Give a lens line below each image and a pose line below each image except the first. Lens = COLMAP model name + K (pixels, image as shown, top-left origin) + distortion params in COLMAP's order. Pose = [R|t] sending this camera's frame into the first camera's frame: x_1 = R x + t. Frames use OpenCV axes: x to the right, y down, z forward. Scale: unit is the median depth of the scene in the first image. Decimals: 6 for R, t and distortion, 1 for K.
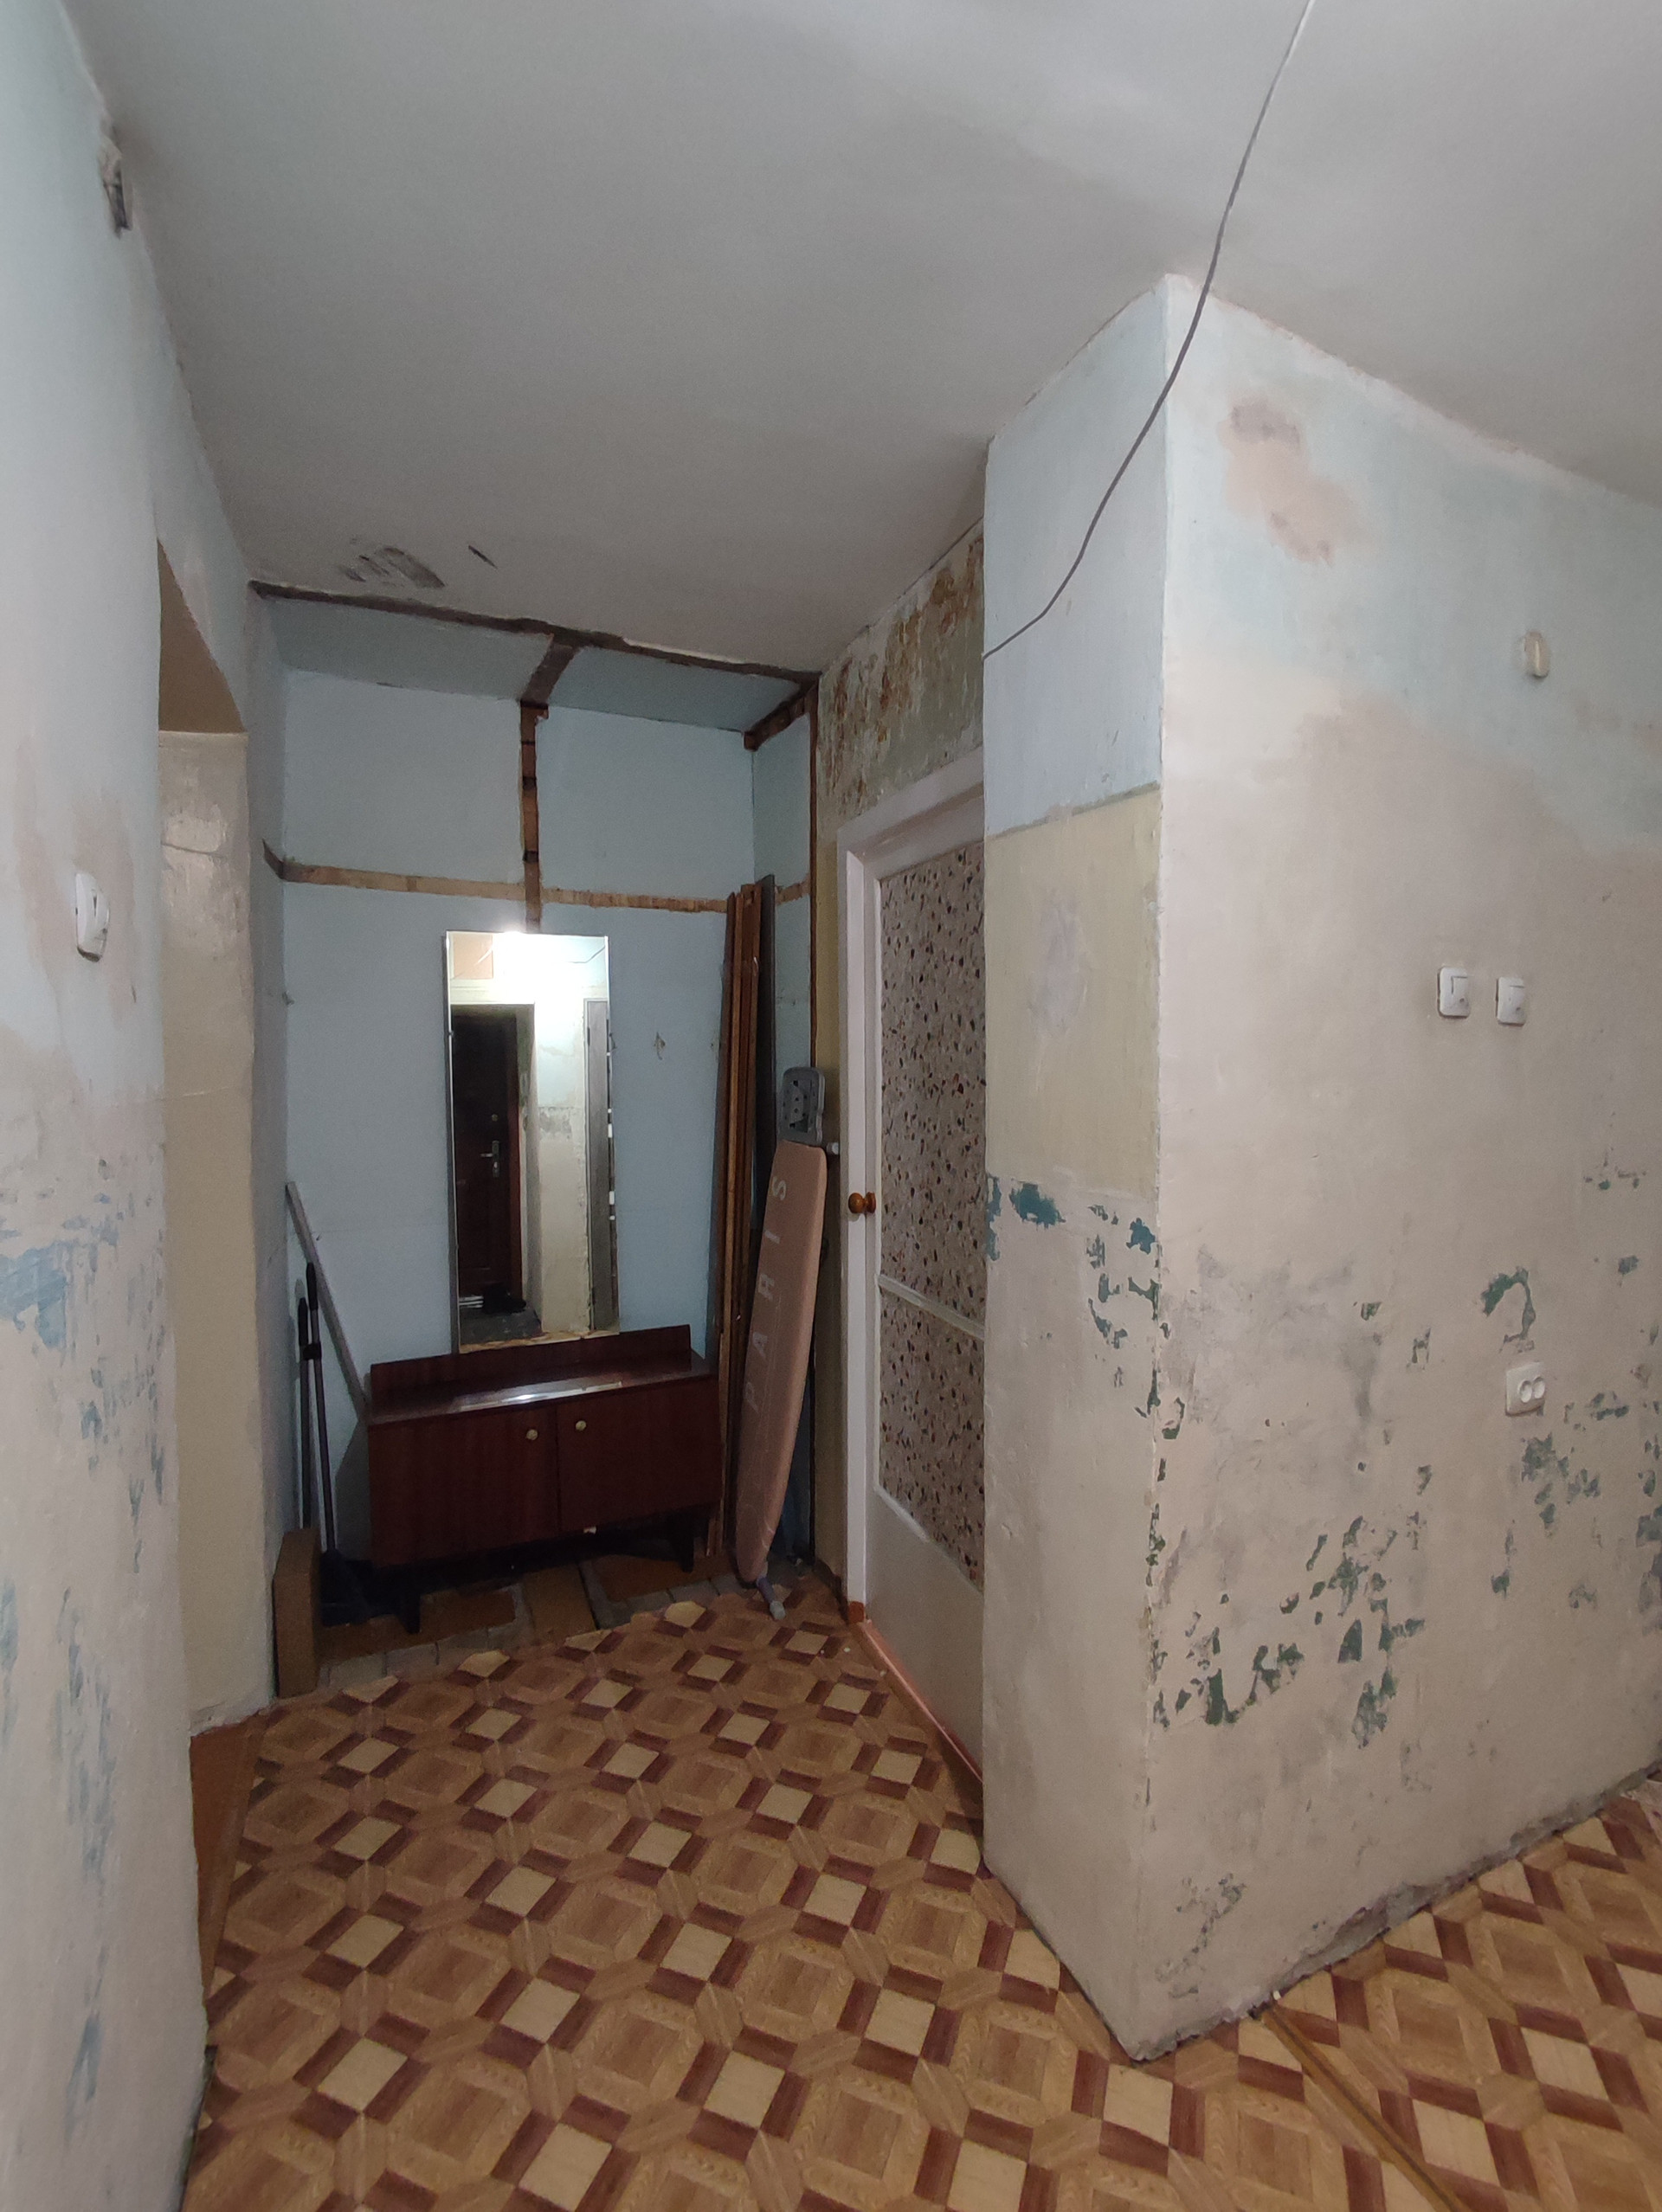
lens RADIAL K [[1018.5, 0, 865.6], [0, 1018.5, 1101.9], [0, 0, 1]] dist [-0.010285, -0.000683]
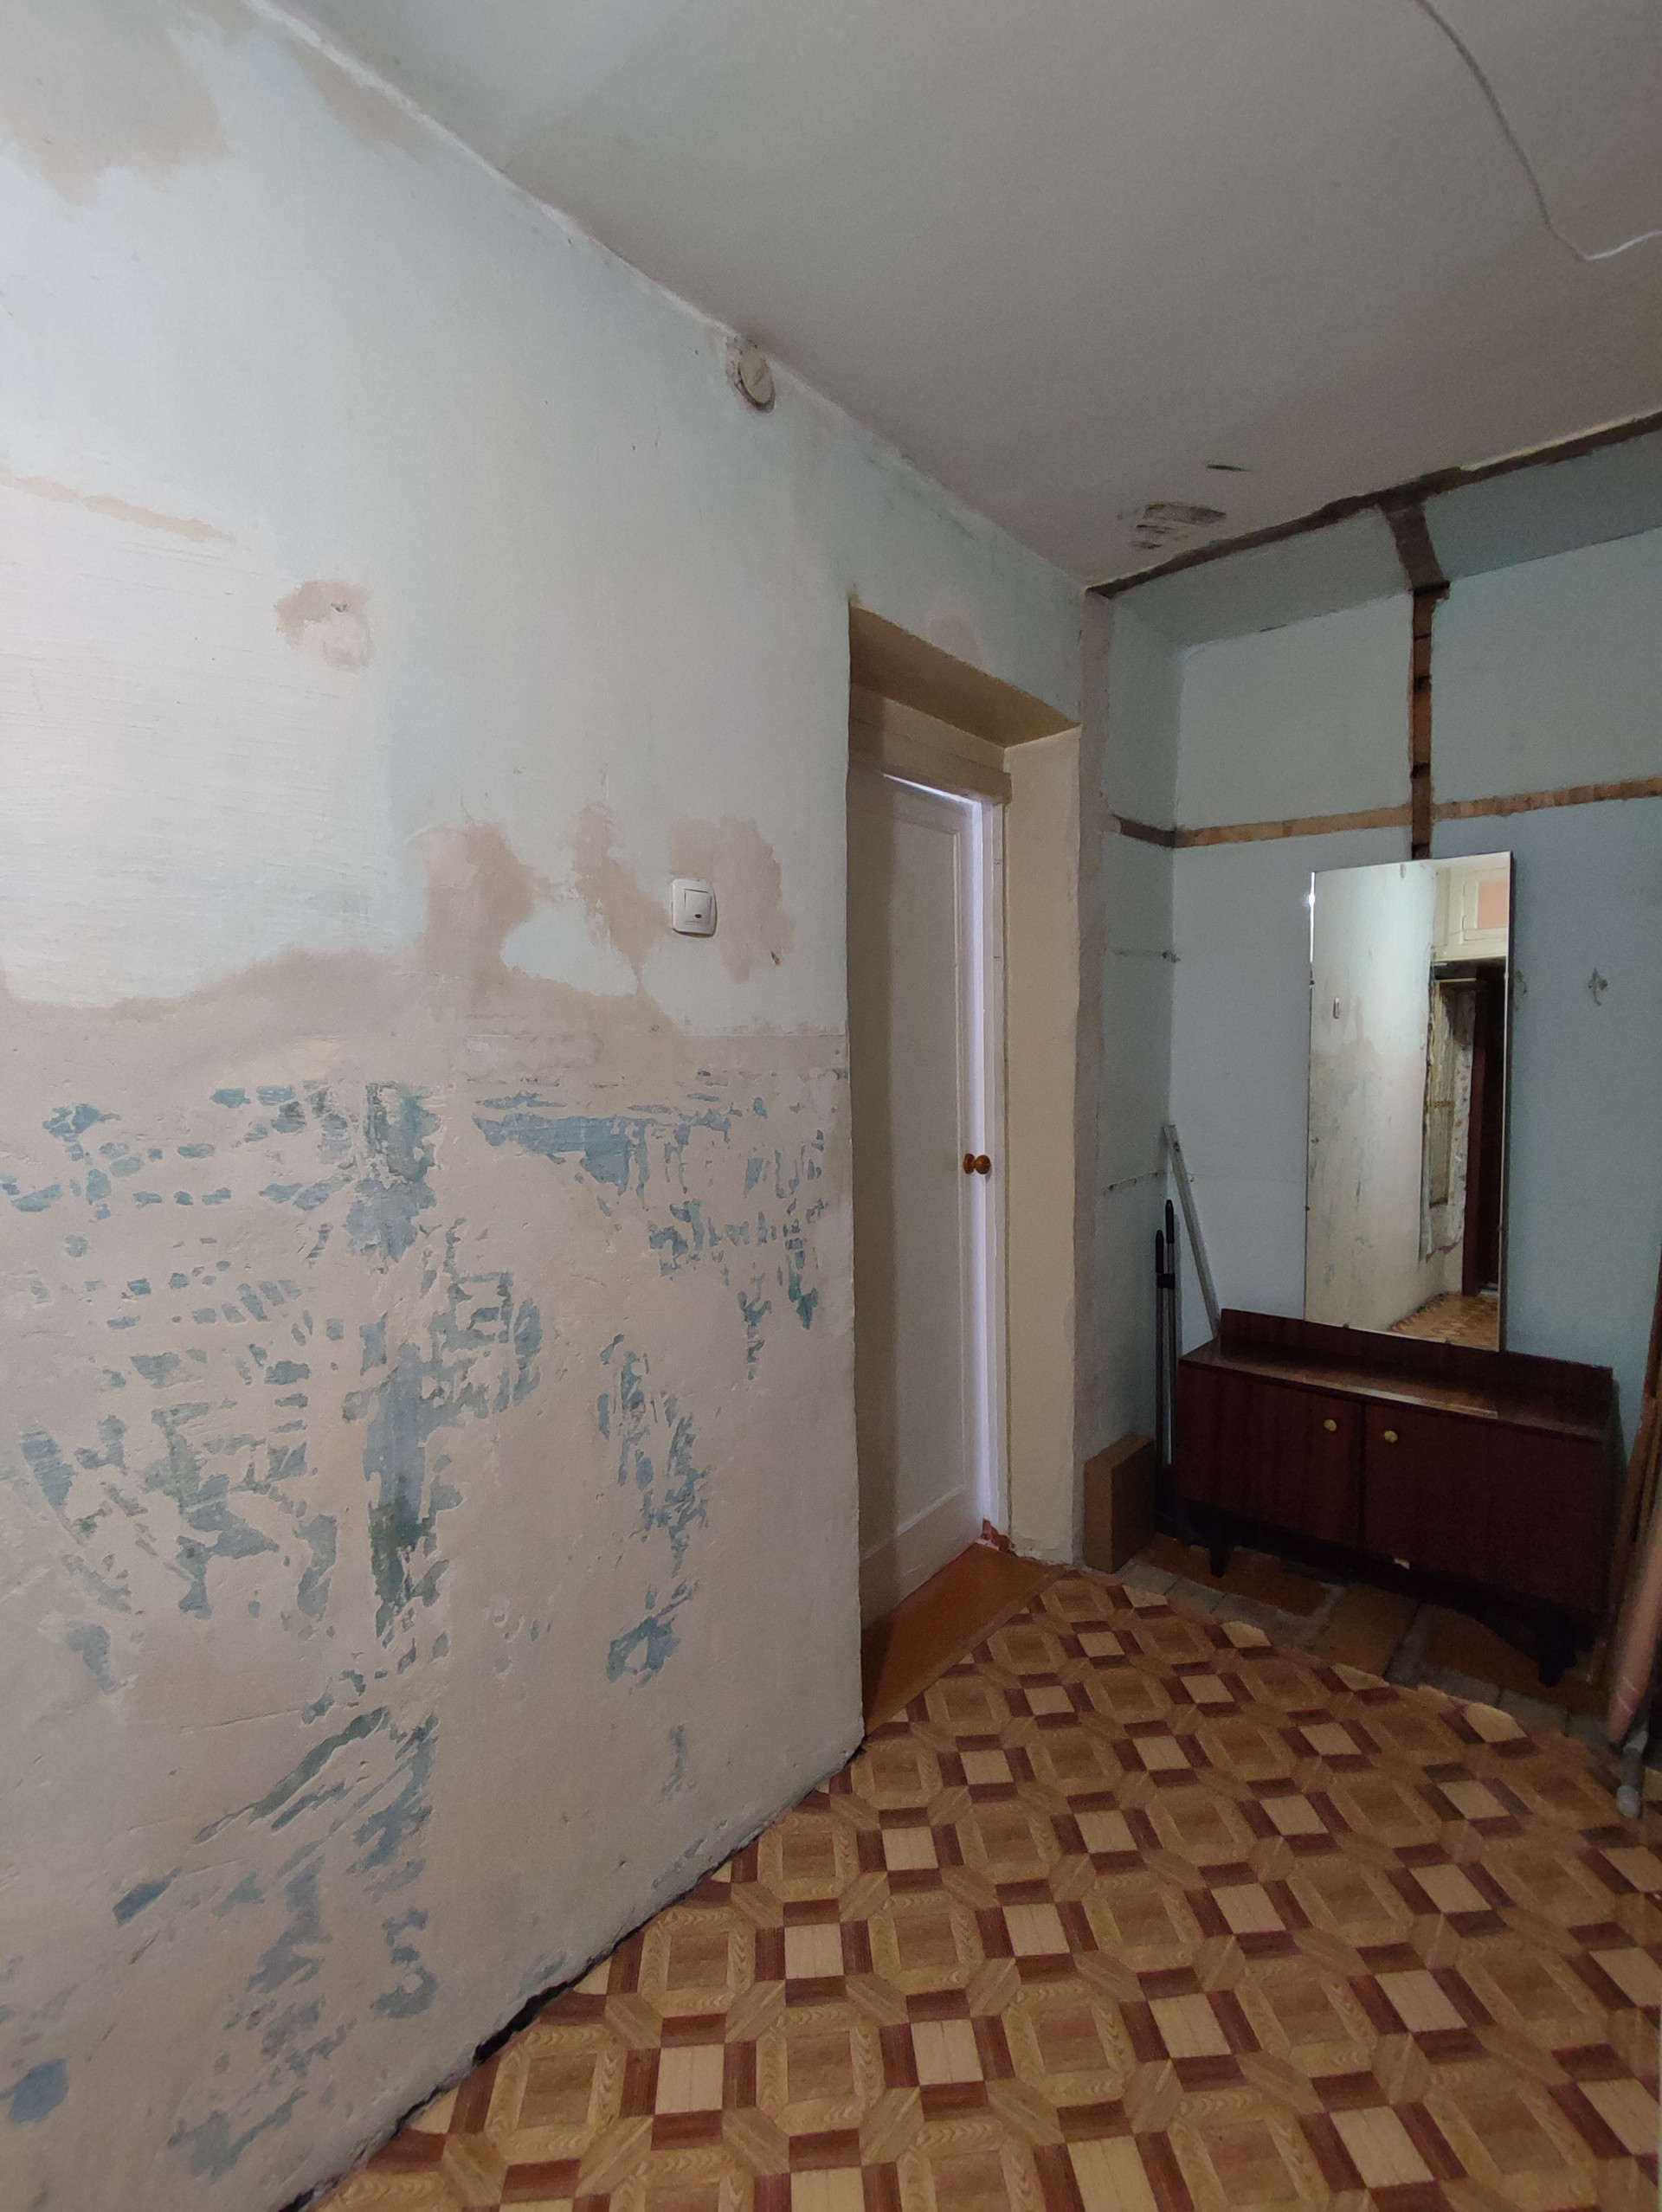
lens RADIAL K [[1015.8, 0, 875.3], [0, 1015.8, 1102.9], [0, 0, 1]] dist [-0.011867, 0.001398]
pose [[0.417826, 0.060390, -0.906518, 0.306362], [-0.030180, 0.998160, 0.052585, 0.007627], [0.908026, 0.005387, 0.418880, 0.263066]]
